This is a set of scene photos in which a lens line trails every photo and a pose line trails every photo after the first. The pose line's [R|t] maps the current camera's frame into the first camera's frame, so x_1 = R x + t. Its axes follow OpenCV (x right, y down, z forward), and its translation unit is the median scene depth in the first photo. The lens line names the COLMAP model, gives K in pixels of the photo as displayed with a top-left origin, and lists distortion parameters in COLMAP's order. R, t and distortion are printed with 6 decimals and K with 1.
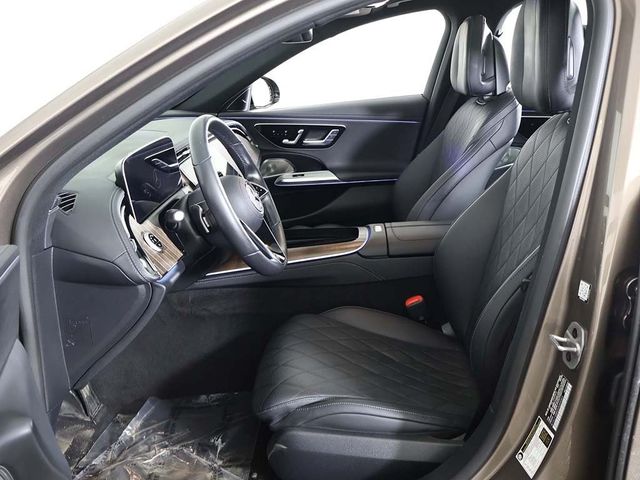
lens RADIAL K [[600.5, 0, 320.0], [0, 600.5, 240.0], [0, 0, 1]] dist [-0.025188, -0.007801]
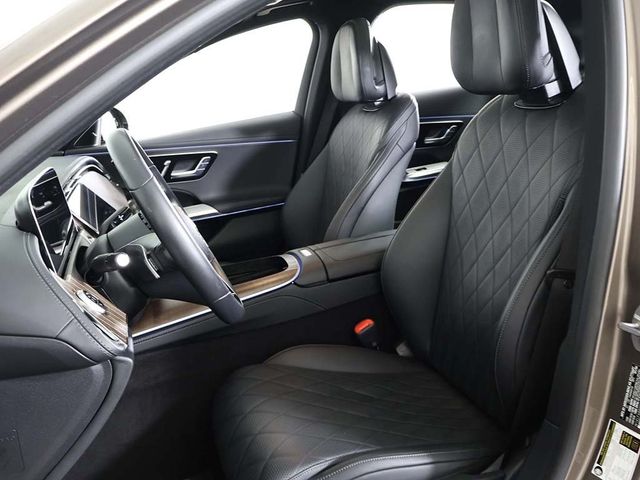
lens RADIAL K [[600.5, 0, 320.0], [0, 600.5, 240.0], [0, 0, 1]] dist [-0.025188, -0.007801]
pose [[0.939549, -0.138304, 0.313239, -0.141836], [0.159357, 0.986306, -0.042502, 0.002700], [-0.303071, 0.089850, 0.948723, 0.146252]]
